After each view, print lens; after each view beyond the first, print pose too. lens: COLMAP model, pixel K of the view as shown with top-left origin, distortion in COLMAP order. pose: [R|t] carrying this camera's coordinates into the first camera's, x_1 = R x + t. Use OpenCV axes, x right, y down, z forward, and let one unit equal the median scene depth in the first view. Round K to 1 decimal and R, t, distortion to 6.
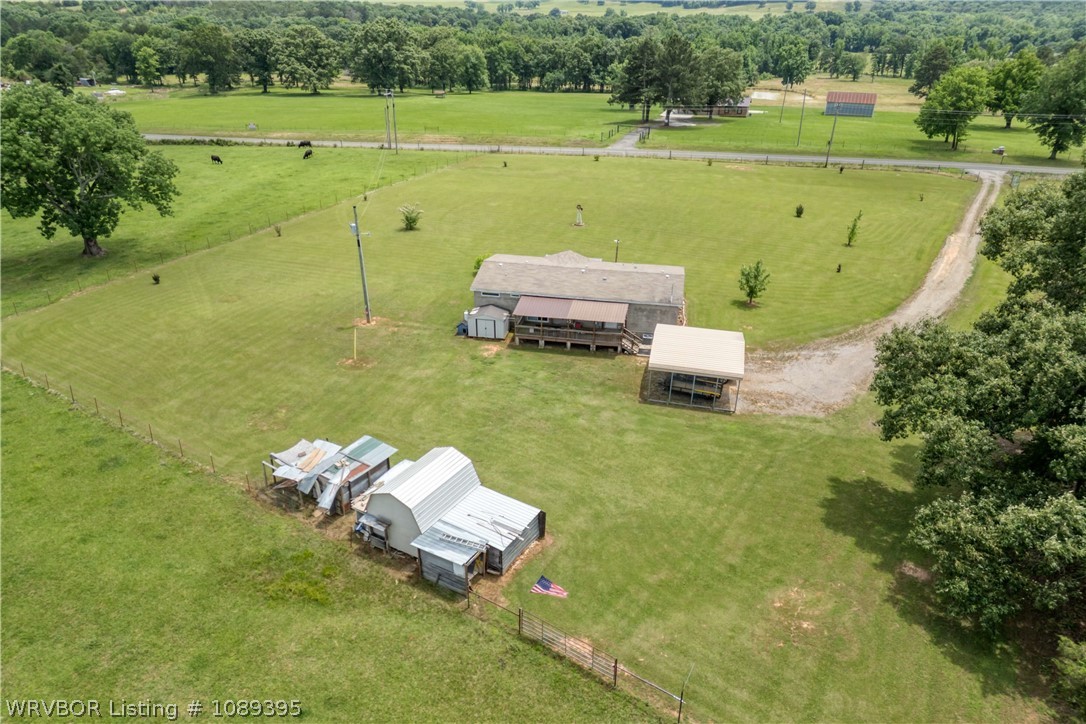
lens RADIAL K [[761.5, 0, 550.3], [0, 761.5, 391.5], [0, 0, 1]] dist [0.083720, -0.086164]
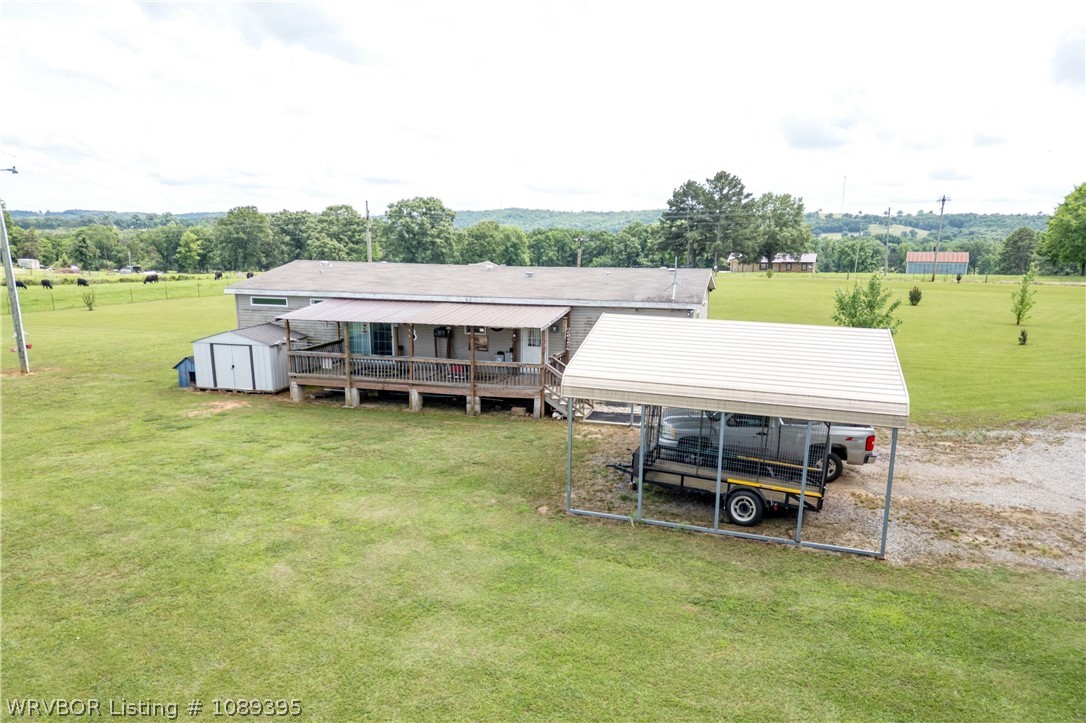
lens RADIAL K [[761.5, 0, 550.3], [0, 761.5, 391.0], [0, 0, 1]] dist [0.083720, -0.086164]
pose [[0.996080, 0.006931, -0.088187, 0.128724], [-0.030935, 0.961272, -0.273859, 0.041422], [0.082874, 0.275514, 0.957718, 0.618352]]
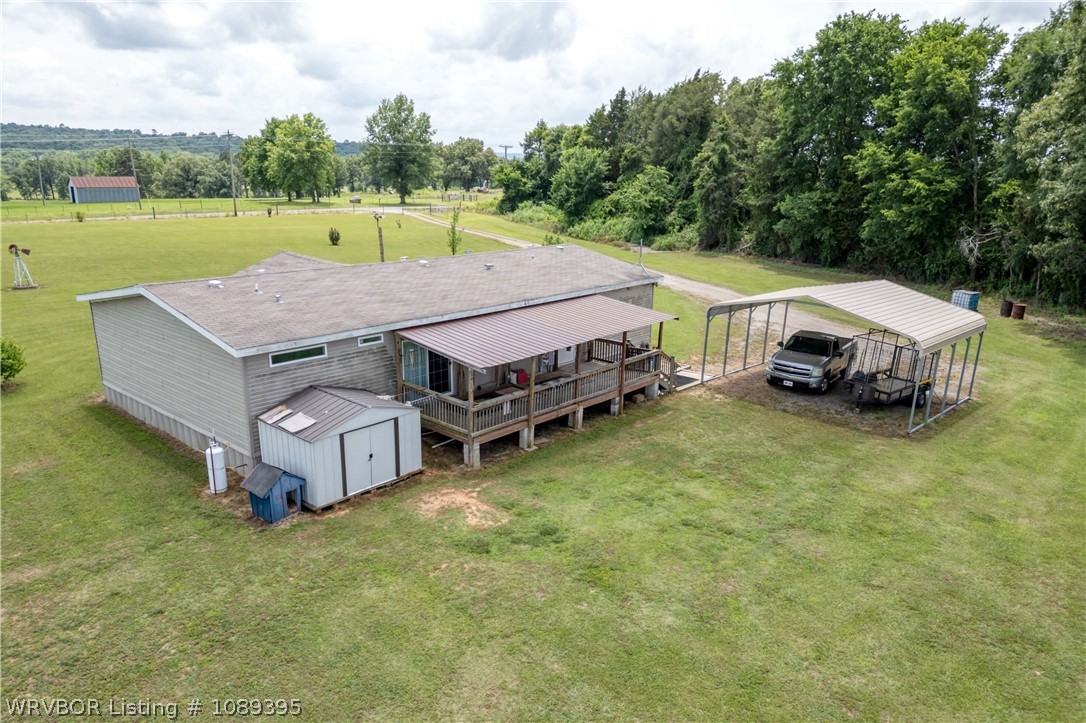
lens RADIAL K [[761.5, 0, 550.3], [0, 761.5, 391.0], [0, 0, 1]] dist [0.083720, -0.086164]
pose [[0.527031, -0.255350, 0.810577, -0.280102], [0.386372, 0.921515, 0.039082, -0.091867], [-0.756938, 0.292587, 0.584327, 0.781990]]
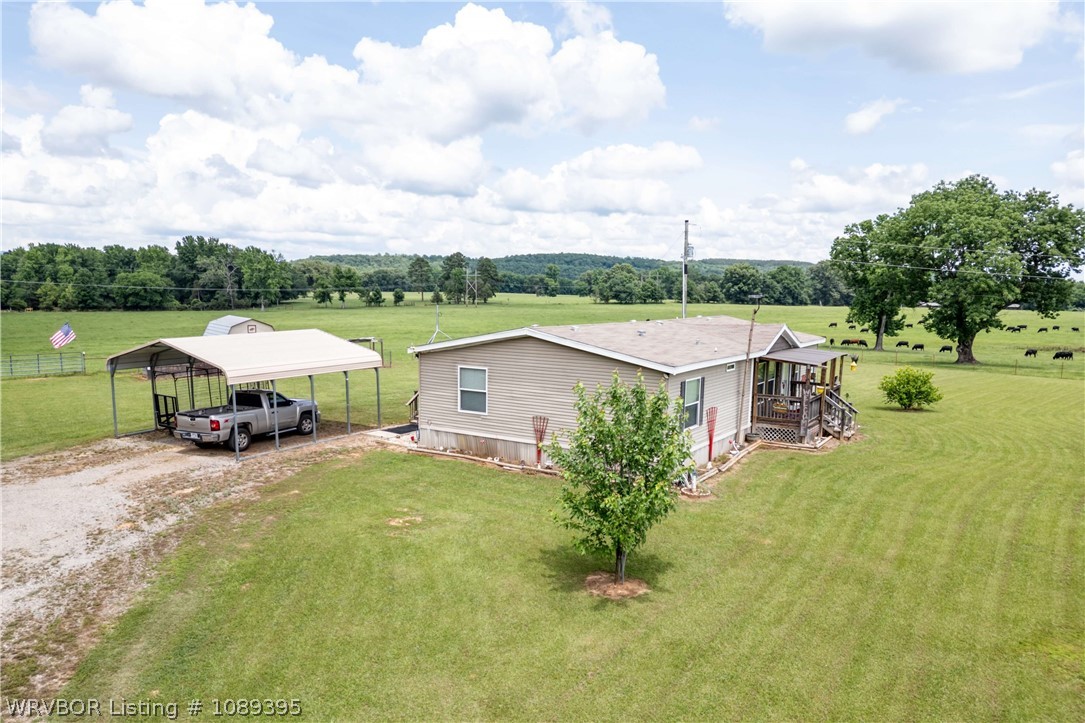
lens RADIAL K [[760.8, 0, 549.8], [0, 760.8, 391.0], [0, 0, 1]] dist [0.083720, -0.086164]
pose [[-0.383221, 0.096793, -0.918571, 0.528232], [-0.447787, 0.850341, 0.276417, -0.243017], [0.807854, 0.517253, -0.282525, 1.183636]]
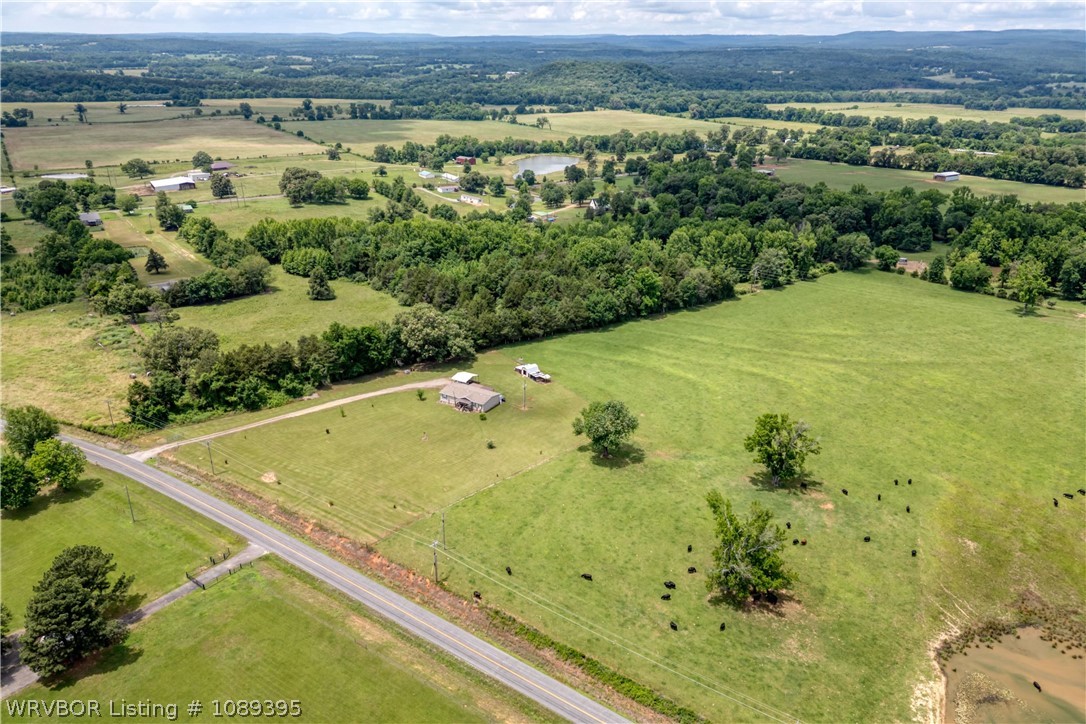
lens RADIAL K [[761.5, 0, 550.3], [0, 761.5, 391.5], [0, 0, 1]] dist [0.083720, -0.086164]
pose [[-0.938649, -0.172844, 0.298435, -1.557575], [0.126186, 0.633213, 0.763622, -3.189408], [-0.320961, 0.754431, -0.572554, 3.242989]]
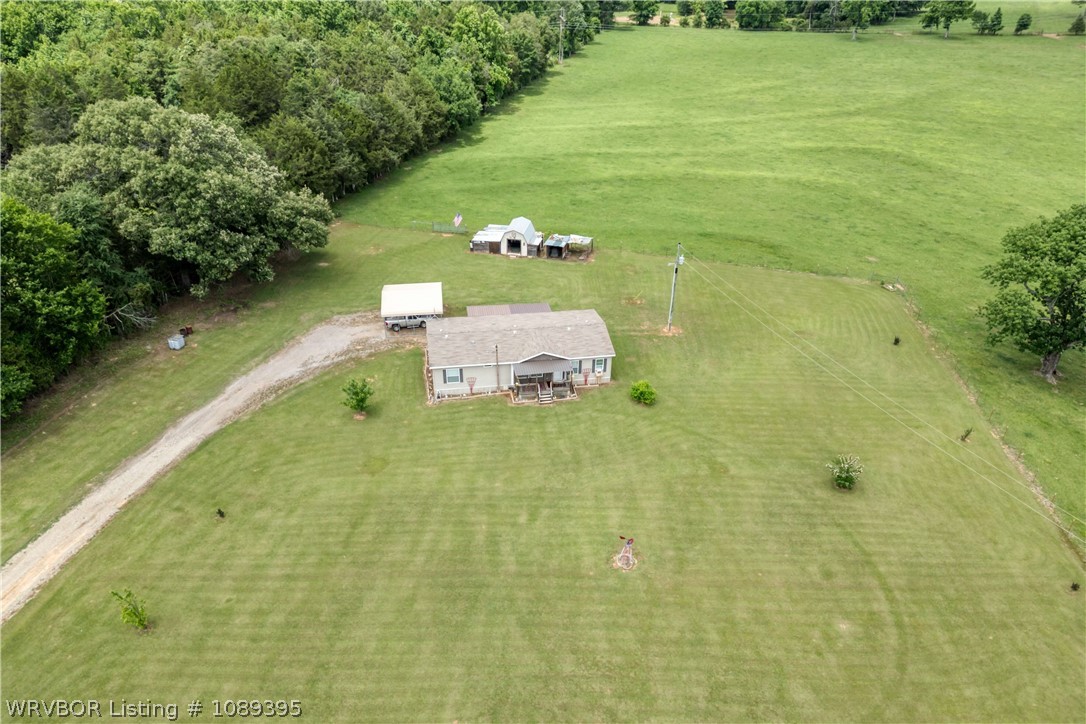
lens RADIAL K [[767.2, 0, 551.8], [0, 767.2, 395.1], [0, 0, 1]] dist [0.076626, -0.071499]
pose [[-0.943438, 0.148798, -0.296283, 0.369859], [-0.183256, 0.510687, 0.840010, -1.153040], [0.276300, 0.846793, -0.454533, 1.730878]]
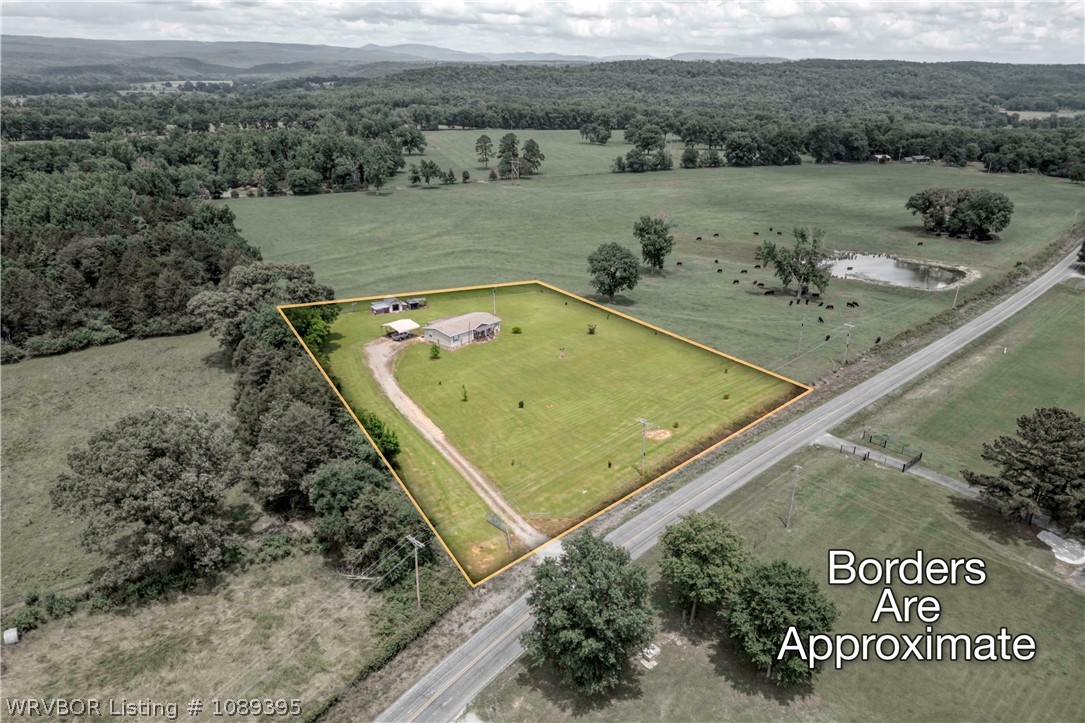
lens RADIAL K [[760.8, 0, 549.8], [0, 760.8, 391.0], [0, 0, 1]] dist [0.083720, -0.086164]
pose [[-0.497604, 0.309370, -0.810358, 2.421679], [-0.418067, 0.733022, 0.536561, -1.742555], [0.760007, 0.605779, -0.235417, 2.224517]]
